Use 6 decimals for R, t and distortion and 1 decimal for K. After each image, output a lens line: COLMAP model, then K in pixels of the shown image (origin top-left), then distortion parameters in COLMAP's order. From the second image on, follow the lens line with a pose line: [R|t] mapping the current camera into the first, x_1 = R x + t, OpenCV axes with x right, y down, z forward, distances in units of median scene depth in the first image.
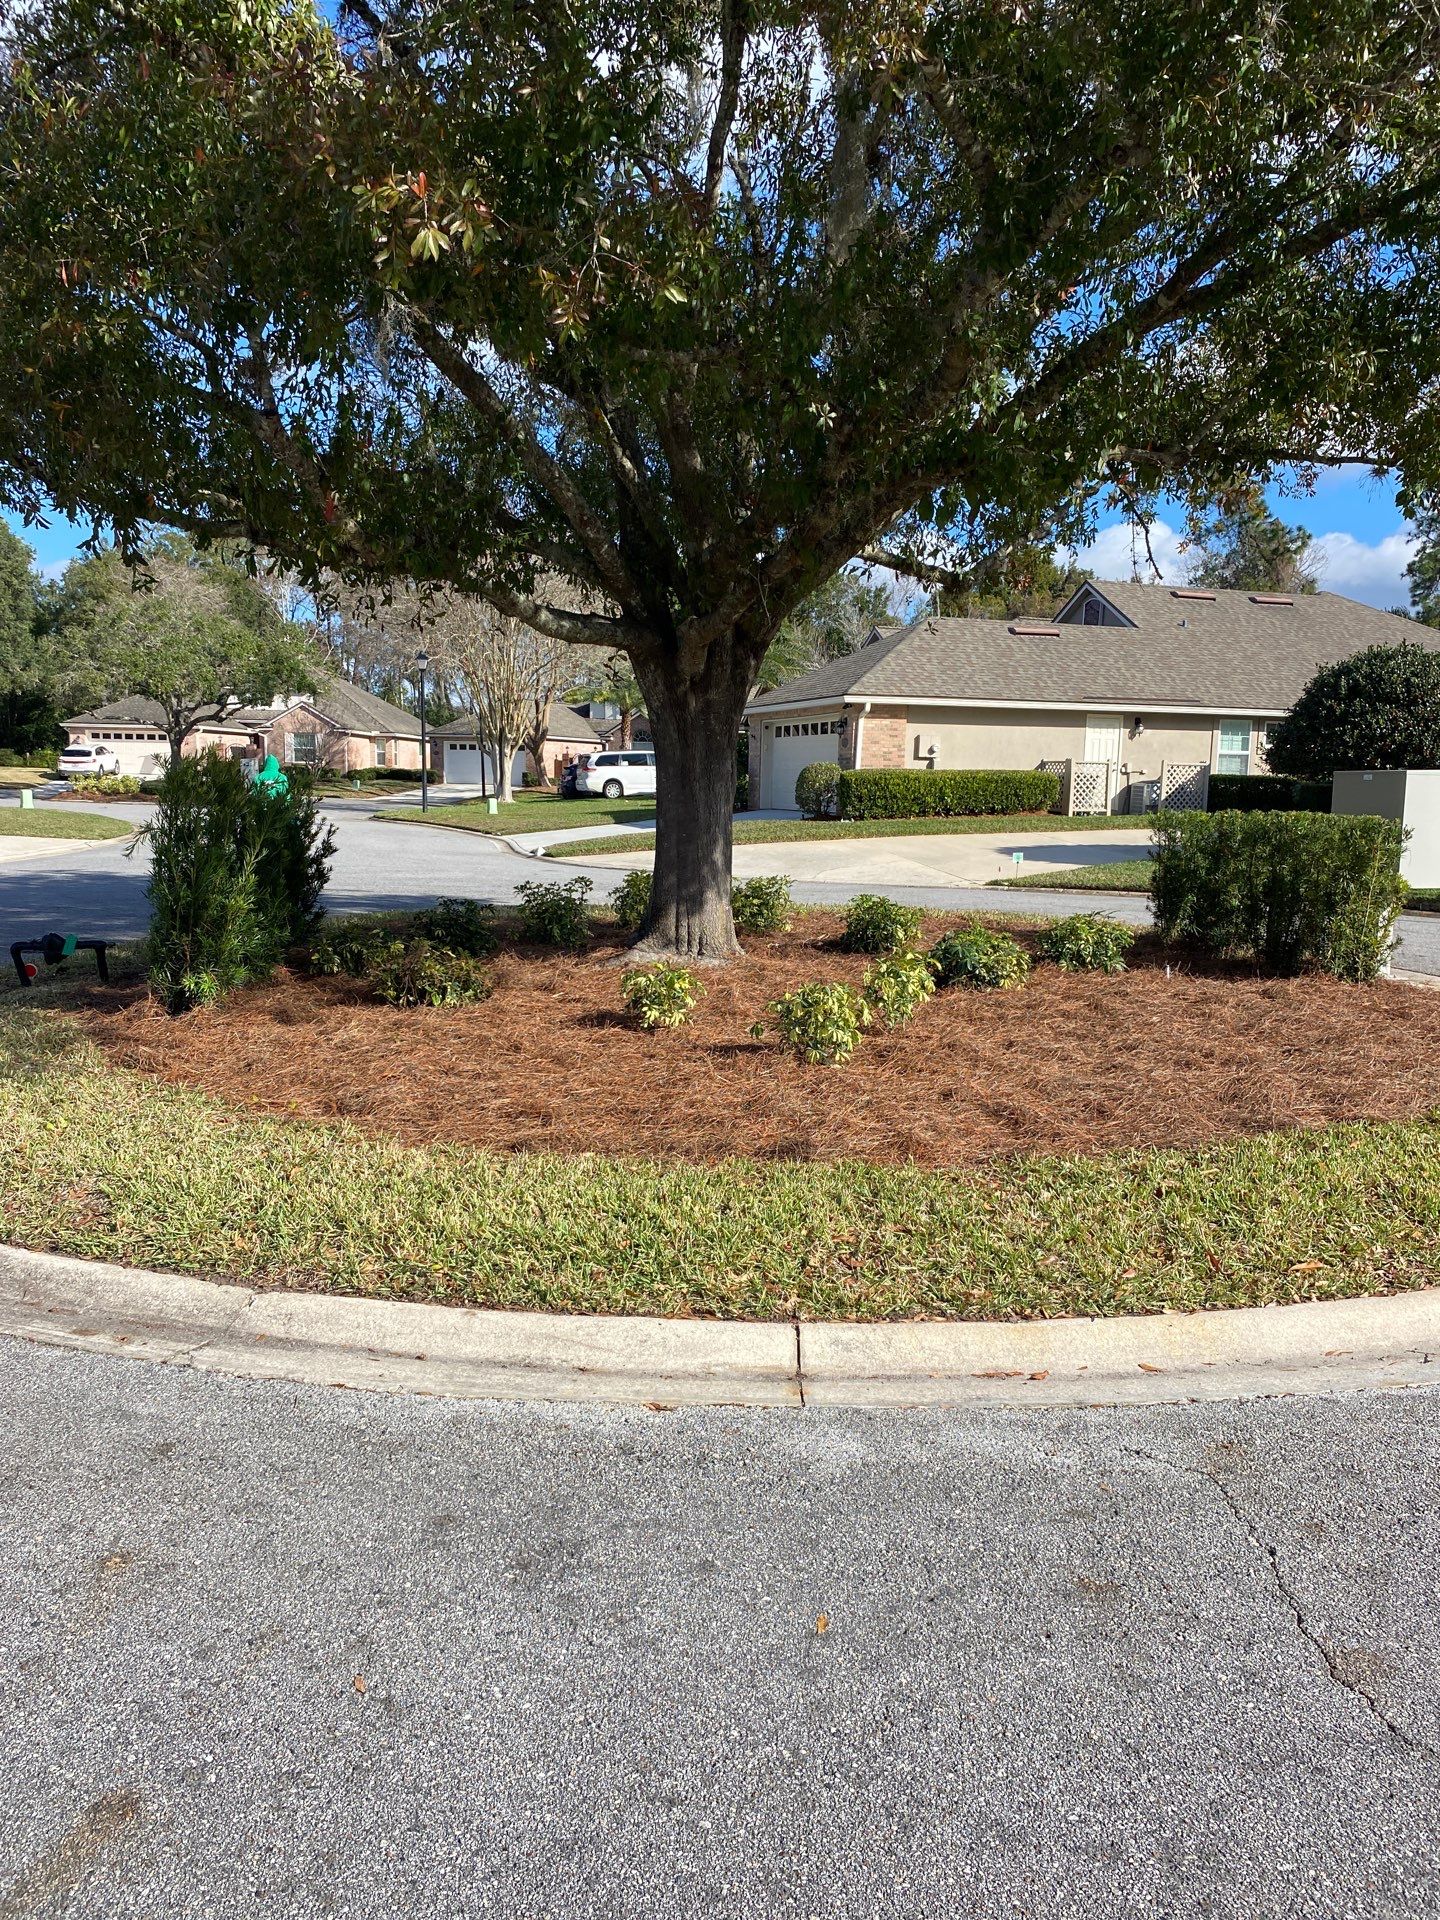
lens RADIAL K [[1415.2, 0, 721.6], [0, 1415.2, 987.7], [0, 0, 1]] dist [0.161748, -0.393763]
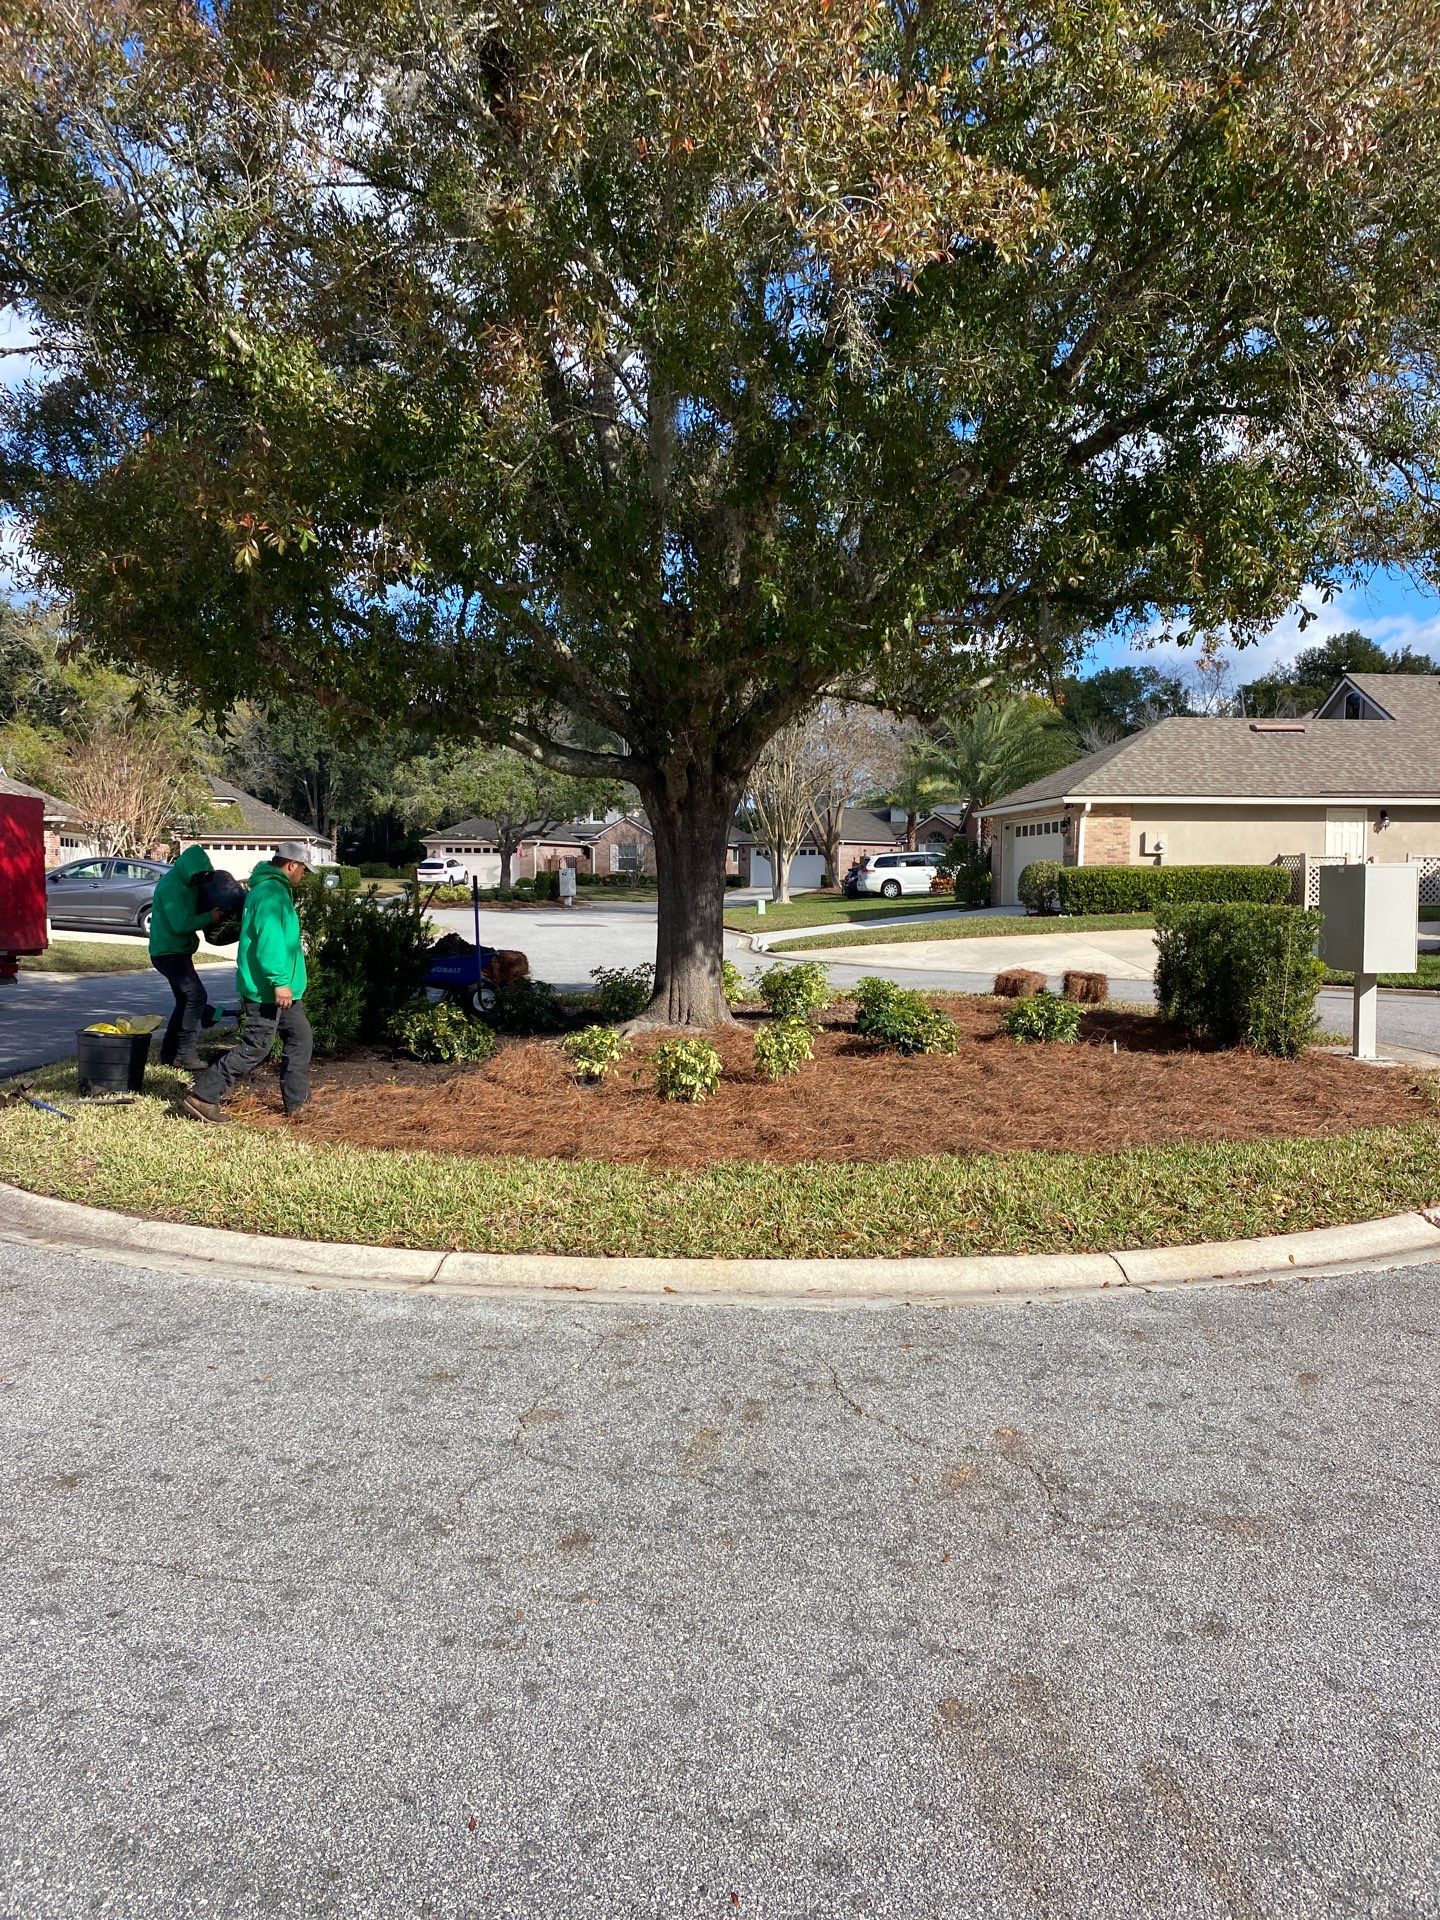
lens RADIAL K [[1427.4, 0, 740.6], [0, 1427.4, 963.9], [0, 0, 1]] dist [0.149787, -0.388861]
pose [[0.971874, -0.001396, -0.235499, 0.102337], [-0.019063, 0.996235, -0.084575, 0.009045], [0.234730, 0.086686, 0.968188, -0.057002]]
